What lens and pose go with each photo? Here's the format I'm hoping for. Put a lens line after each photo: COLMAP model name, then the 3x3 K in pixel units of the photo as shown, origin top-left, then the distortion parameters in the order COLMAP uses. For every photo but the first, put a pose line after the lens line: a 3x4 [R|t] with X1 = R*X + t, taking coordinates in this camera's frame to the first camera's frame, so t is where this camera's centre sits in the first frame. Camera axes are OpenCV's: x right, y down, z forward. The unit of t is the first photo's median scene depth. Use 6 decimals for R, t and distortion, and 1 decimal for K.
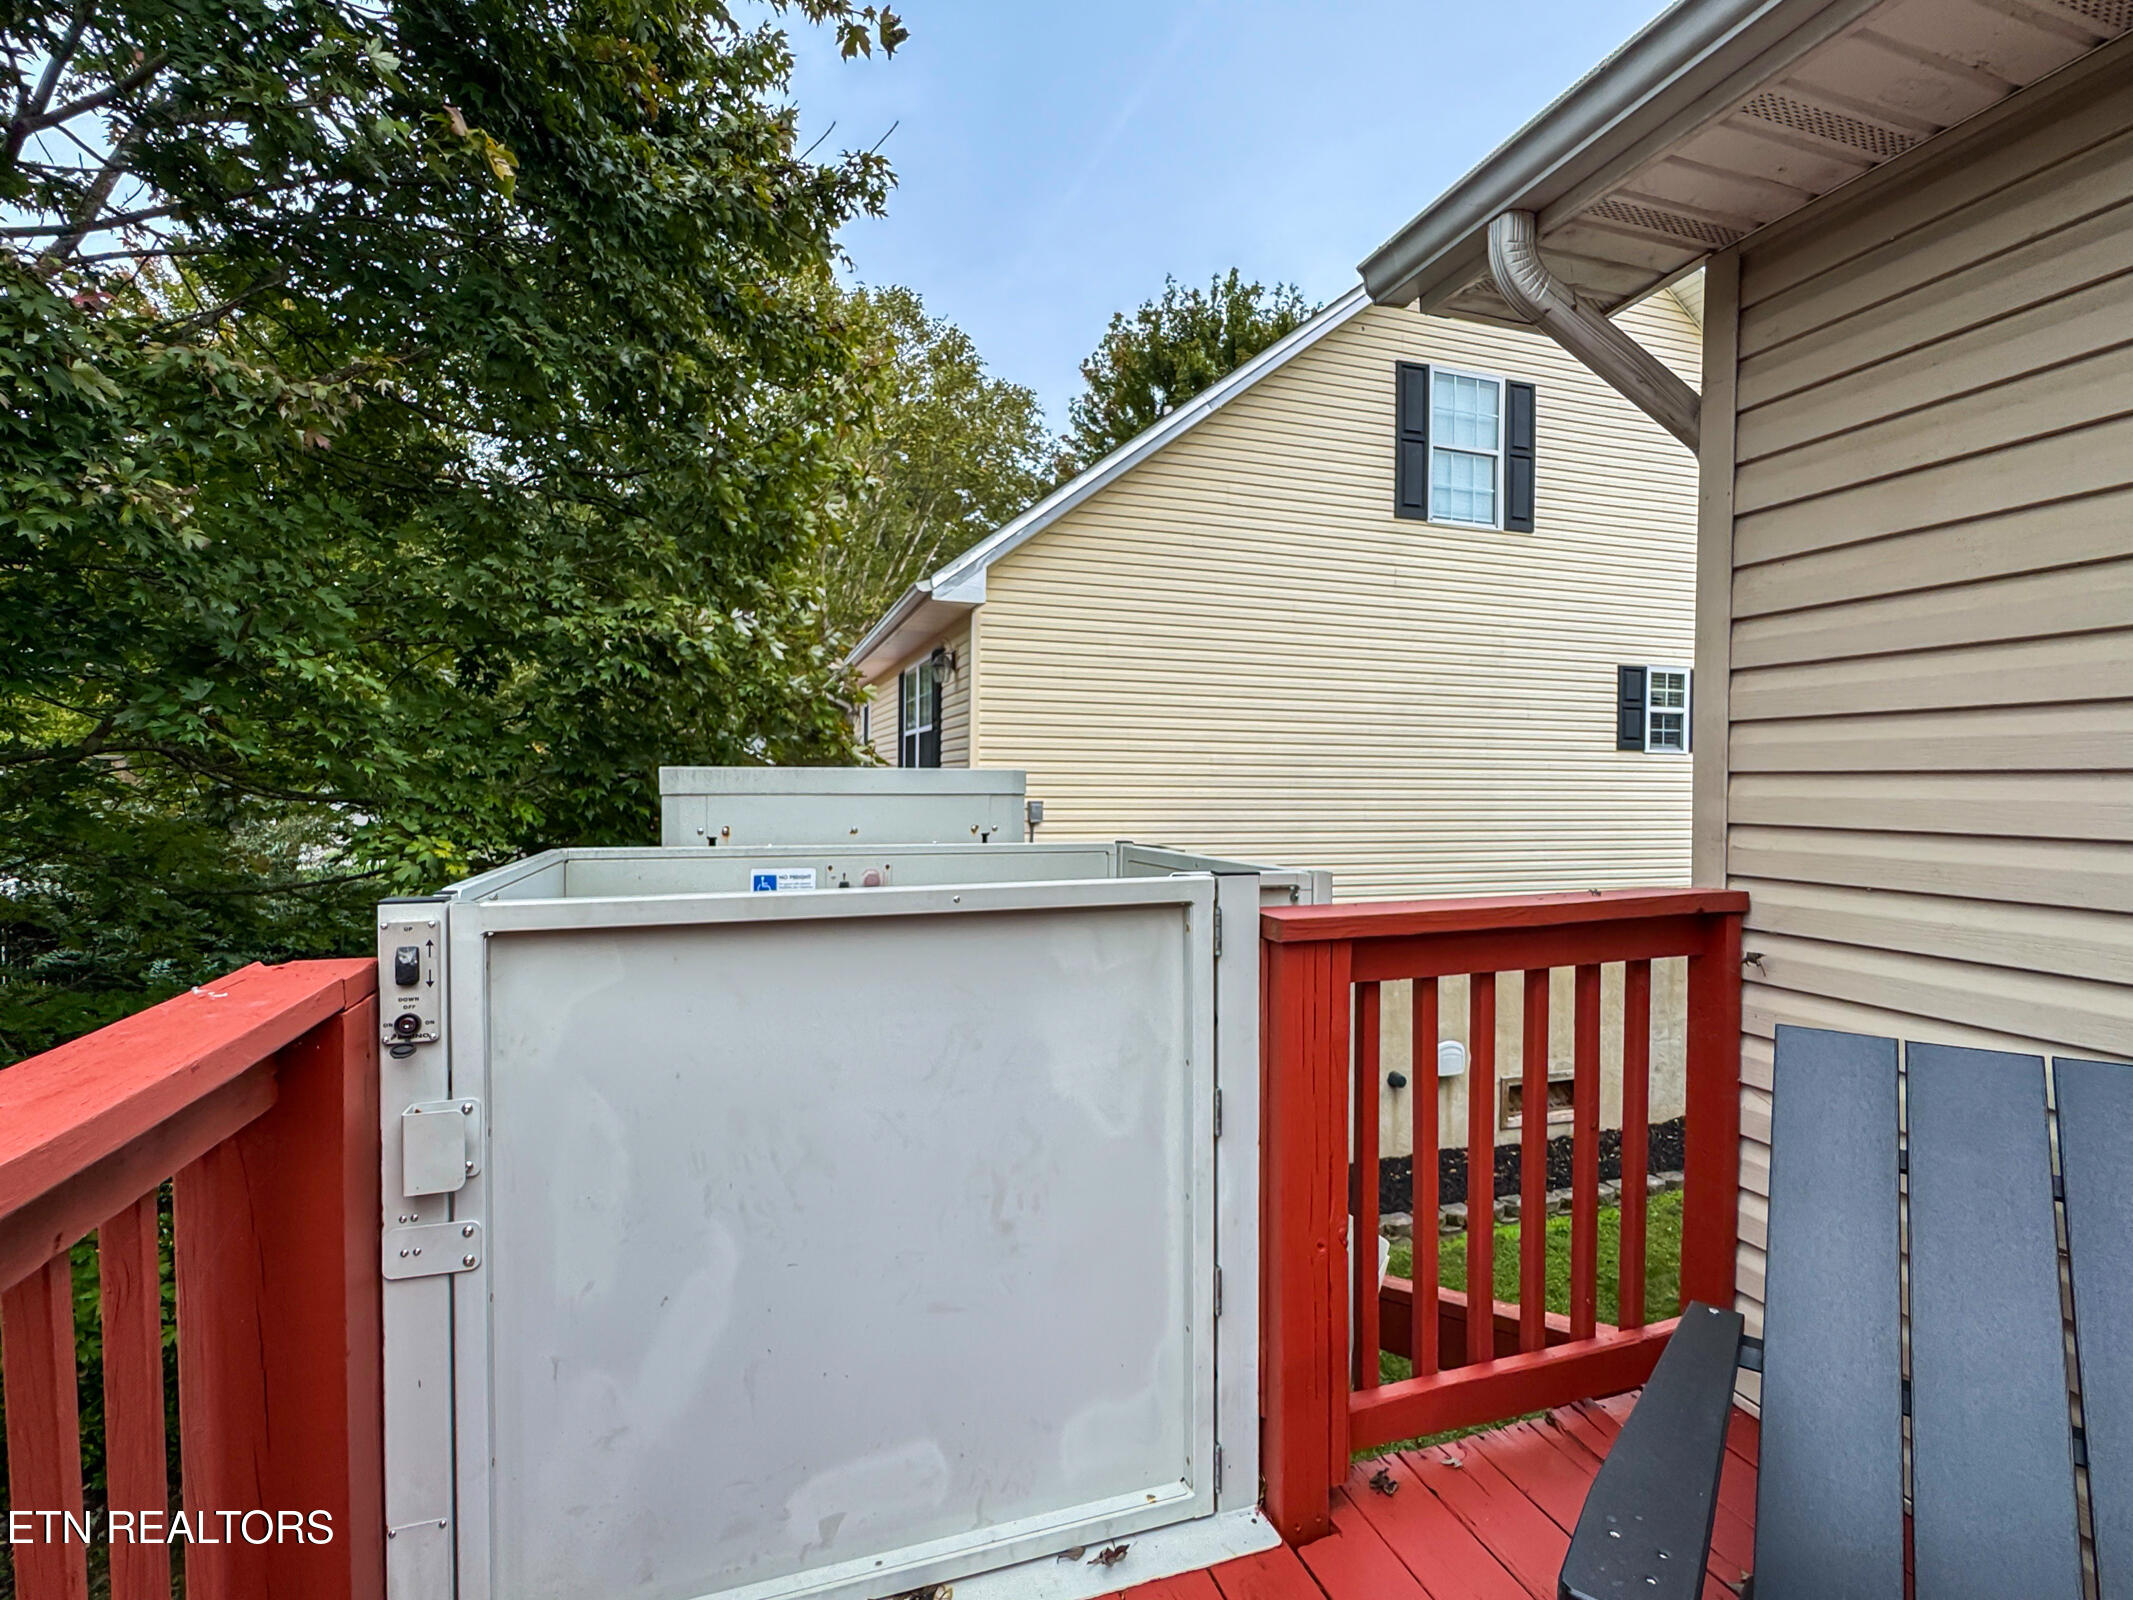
lens RADIAL K [[1013.6, 0, 1067.2], [0, 1013.6, 788.4], [0, 0, 1]] dist [-0.000527, -0.000069]
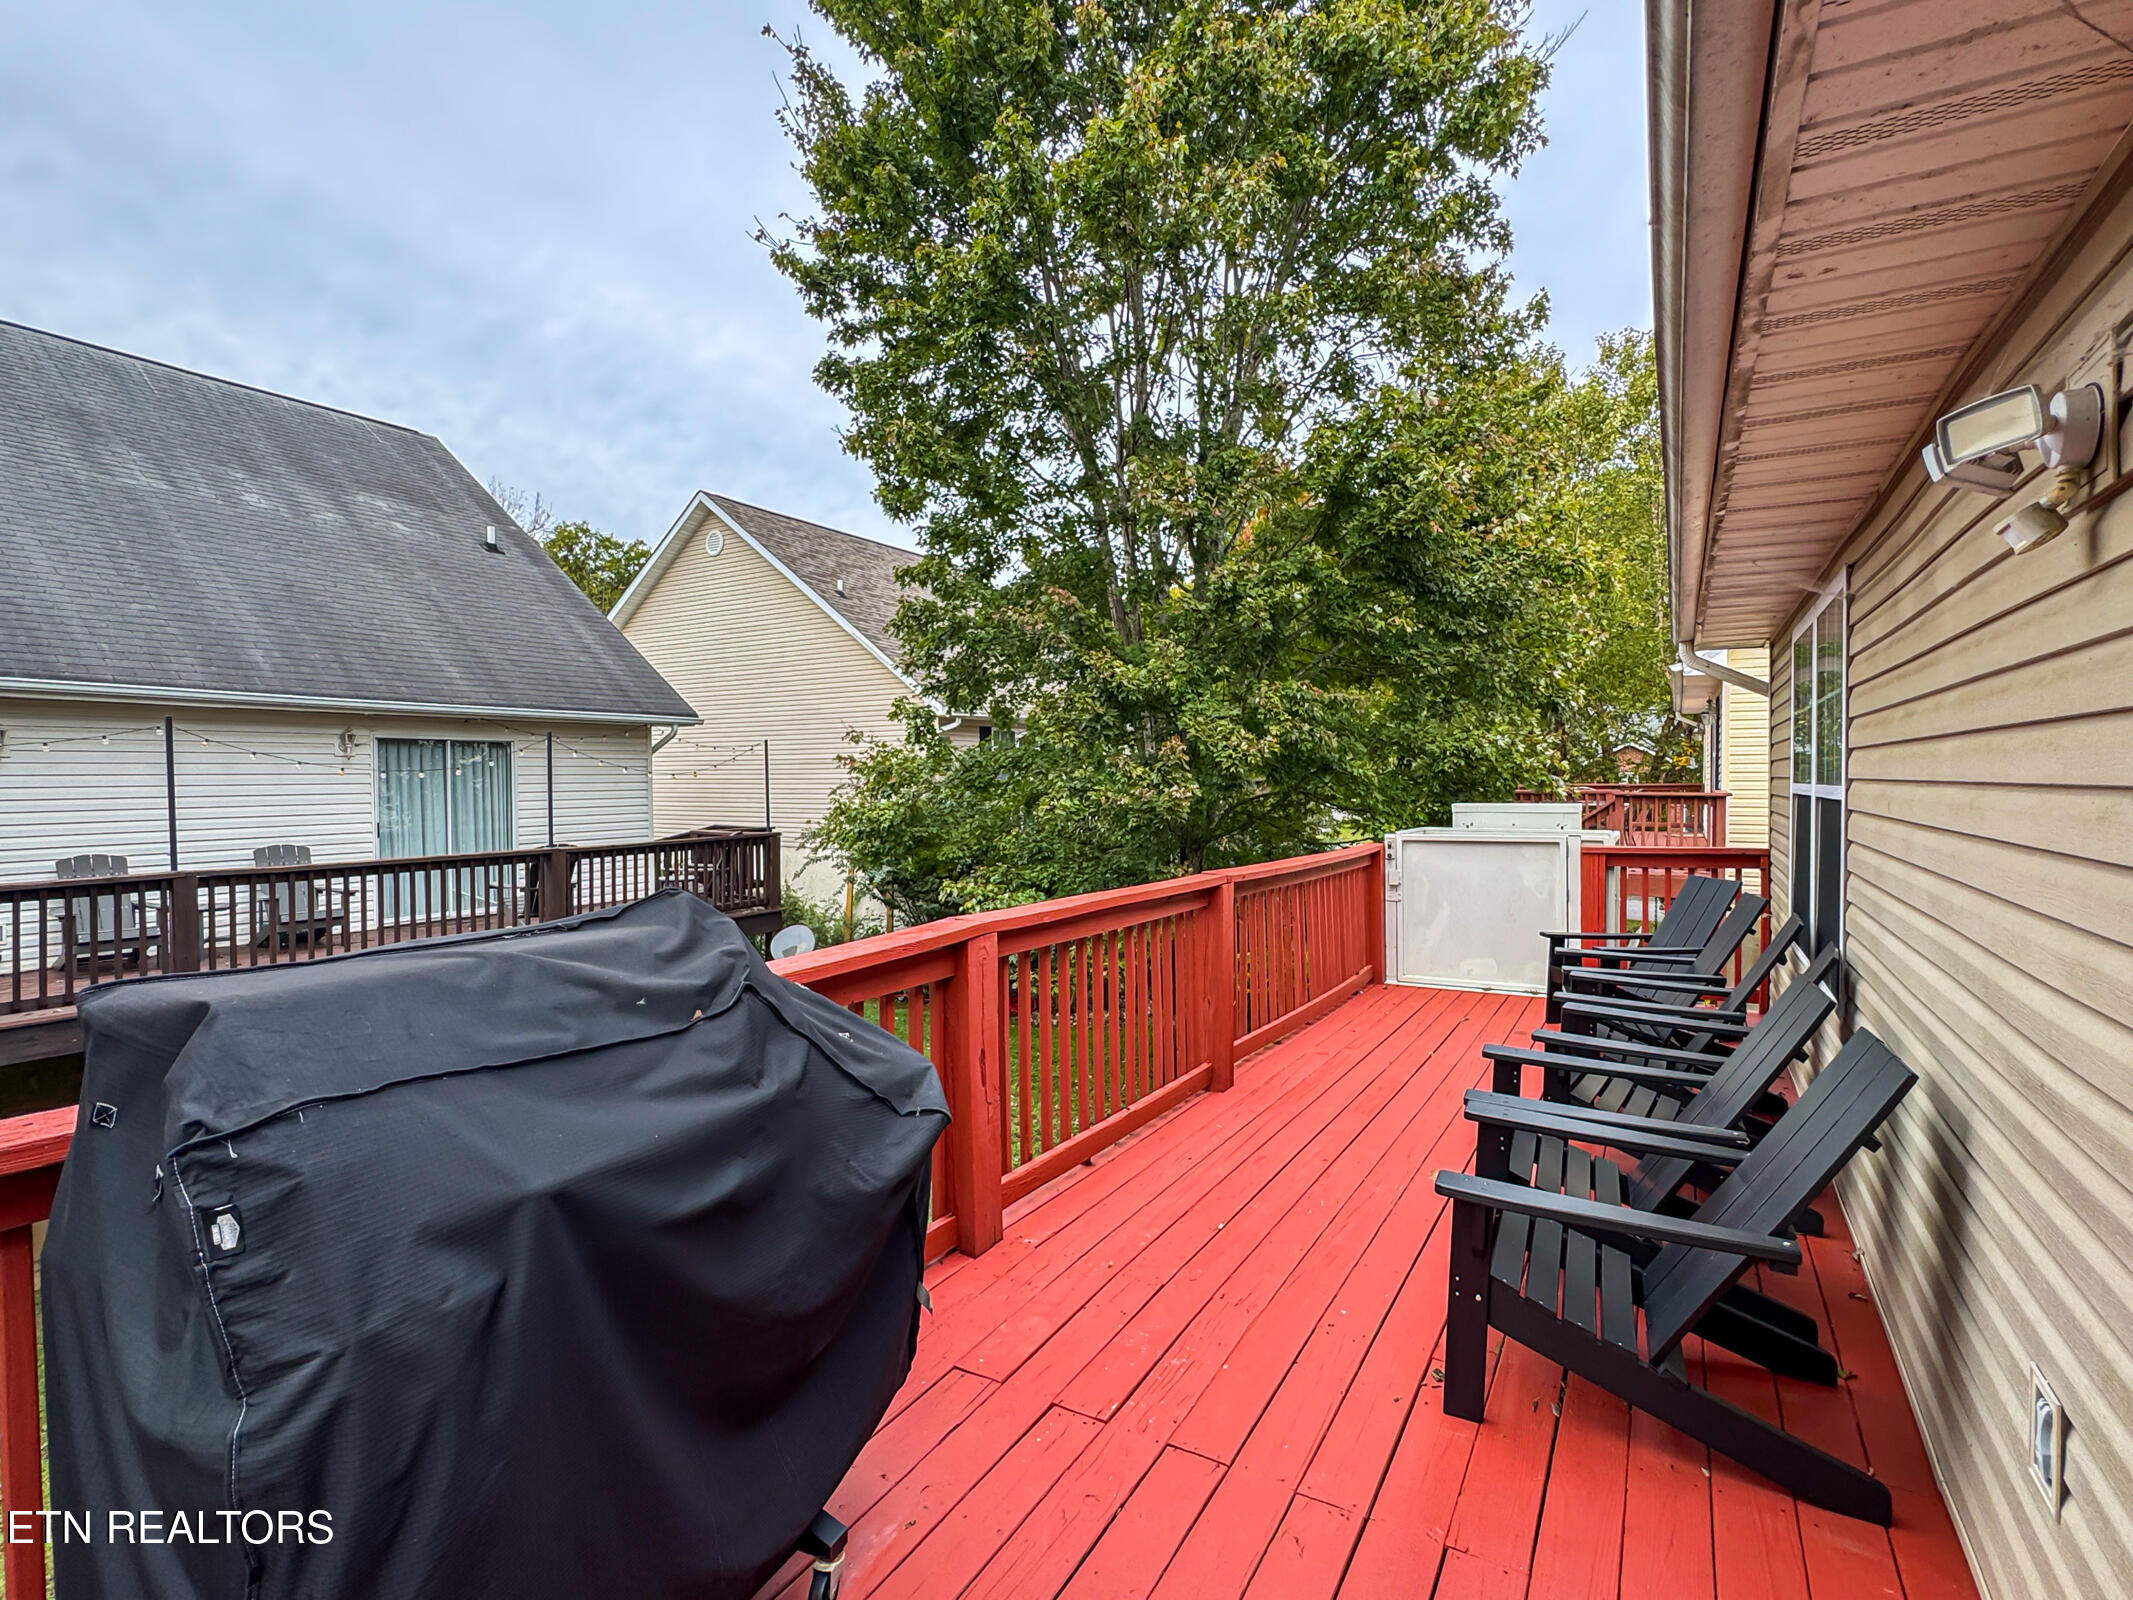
lens RADIAL K [[1013.6, 0, 1069.3], [0, 1013.6, 798.5], [0, 0, 1]] dist [-0.000527, -0.000069]
pose [[0.656800, 0.004218, -0.754053, 1.672794], [0.002535, 0.999966, 0.007801, -0.088319], [0.754060, -0.007035, 0.656767, -2.783541]]
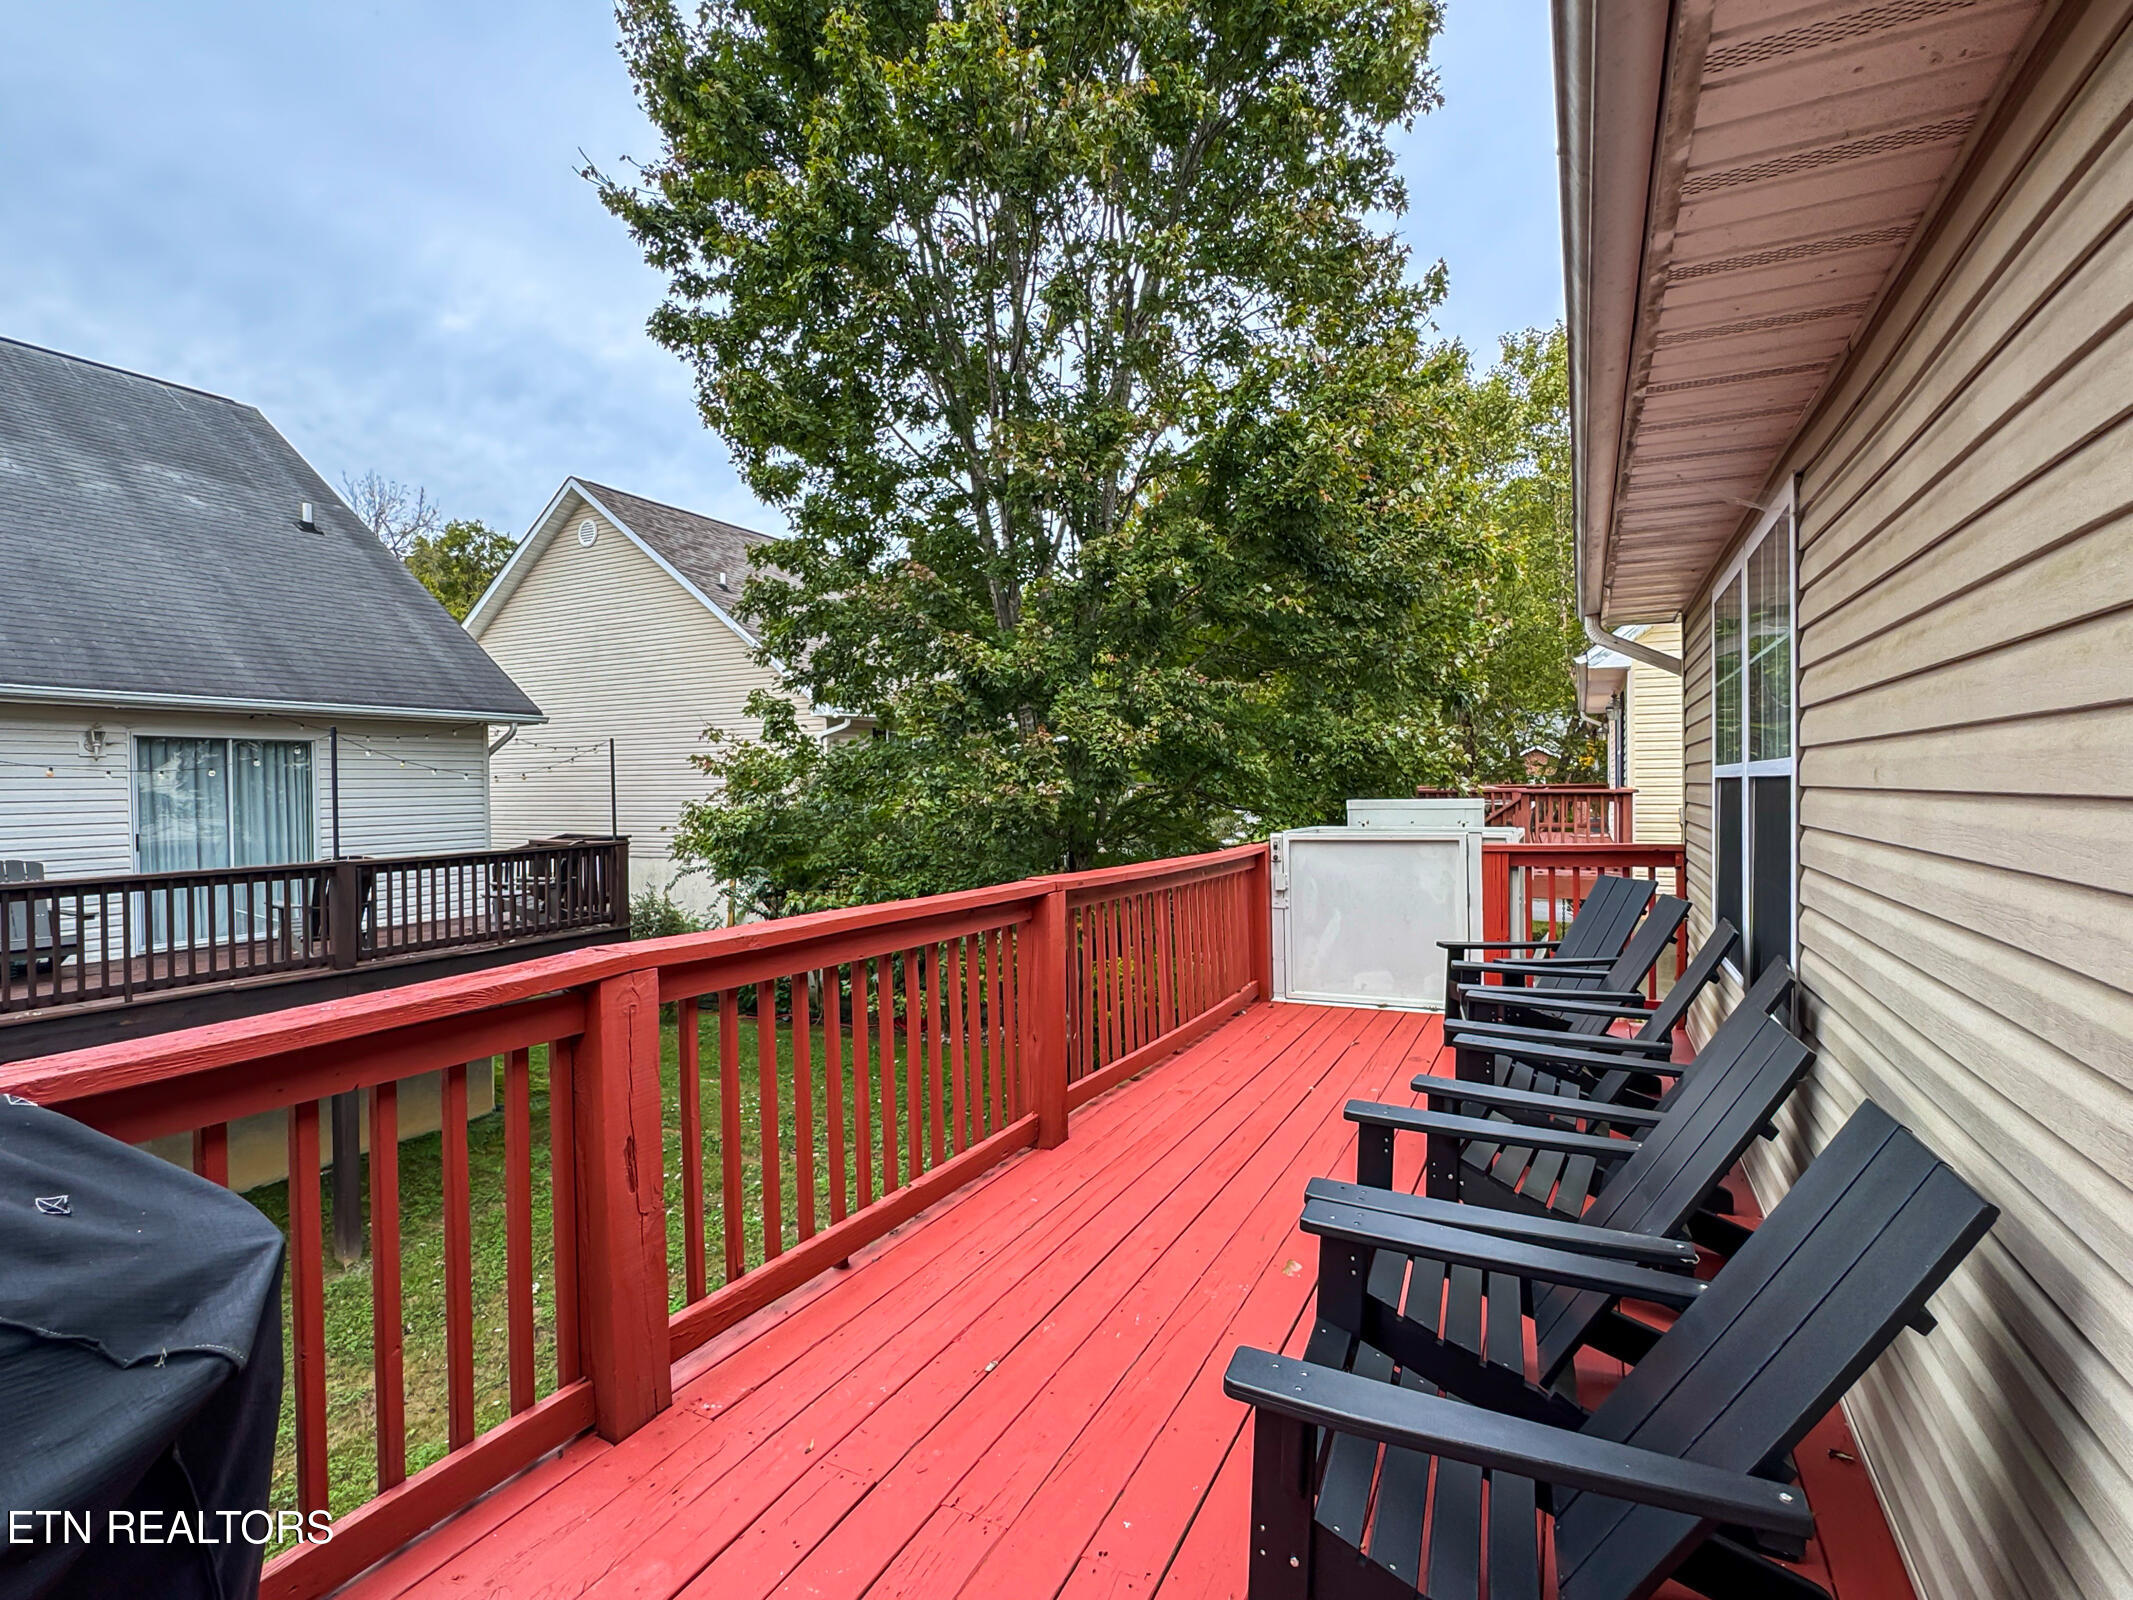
lens RADIAL K [[1013.6, 0, 1067.6], [0, 1013.6, 797.9], [0, 0, 1]] dist [-0.000527, -0.000069]
pose [[0.708505, -0.007445, -0.705666, 1.496259], [0.009909, 0.999951, -0.000600, -0.044745], [0.705636, -0.006568, 0.708544, -2.268710]]
